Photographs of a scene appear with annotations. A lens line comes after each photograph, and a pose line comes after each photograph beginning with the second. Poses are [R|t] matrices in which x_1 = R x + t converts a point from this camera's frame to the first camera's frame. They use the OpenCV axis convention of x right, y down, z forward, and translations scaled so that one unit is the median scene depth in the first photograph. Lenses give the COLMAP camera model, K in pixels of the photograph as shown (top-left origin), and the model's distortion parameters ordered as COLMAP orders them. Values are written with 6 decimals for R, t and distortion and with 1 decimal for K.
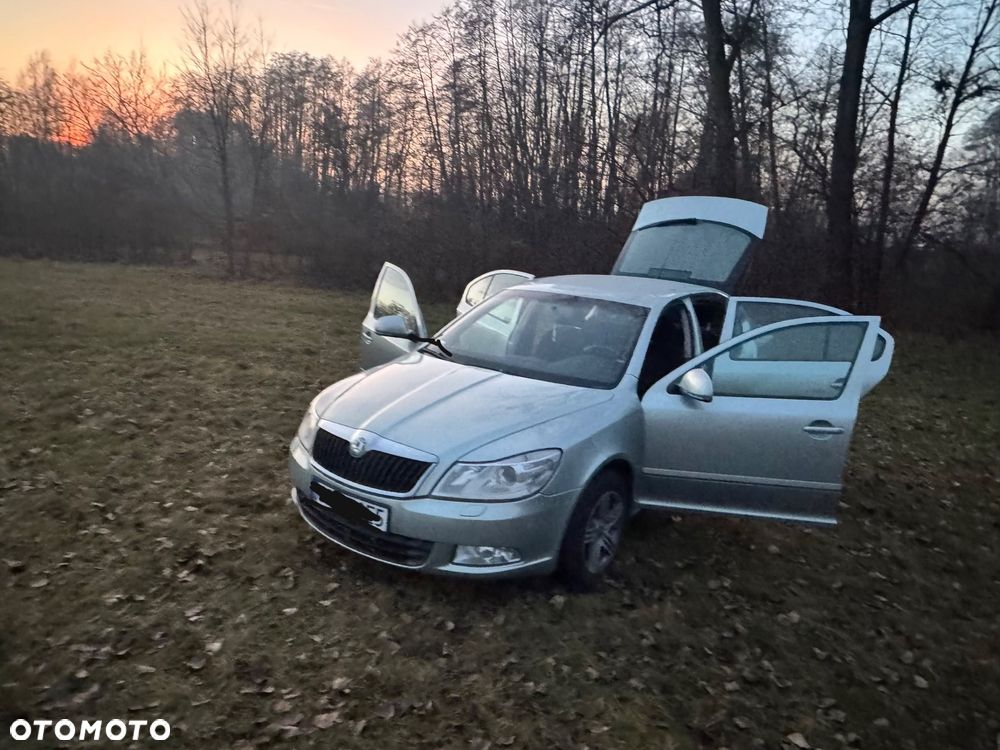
lens RADIAL K [[674.2, 0, 491.7], [0, 674.2, 374.7], [0, 0, 1]] dist [-0.000760, -0.004473]
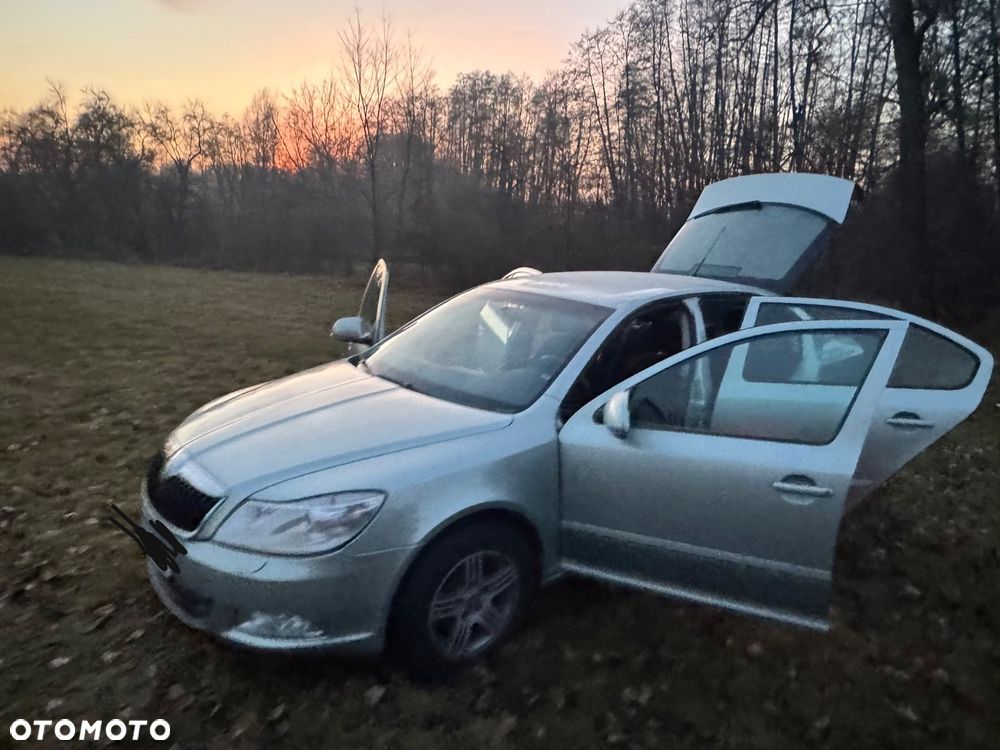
lens RADIAL K [[674.2, 0, 496.5], [0, 674.2, 379.0], [0, 0, 1]] dist [-0.000760, -0.004473]
pose [[0.966766, 0.032694, -0.253565, 0.301403], [-0.035274, 0.999362, -0.005633, -0.010643], [0.253219, 0.014390, 0.967302, 0.227030]]
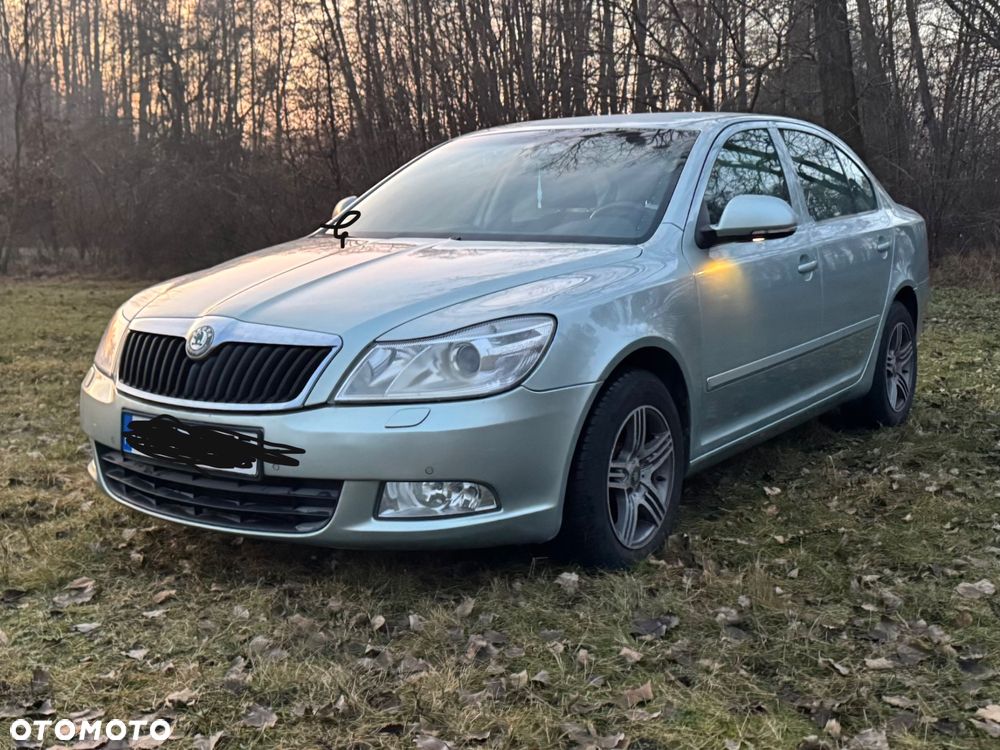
lens RADIAL K [[1172.9, 0, 503.9], [0, 1172.9, 367.9], [0, 0, 1]] dist [0.086771, 0.000000]
pose [[0.996945, -0.066422, 0.041085, 0.011381], [0.068956, 0.995585, -0.063678, 0.159971], [-0.036674, 0.066316, 0.997124, -0.001030]]
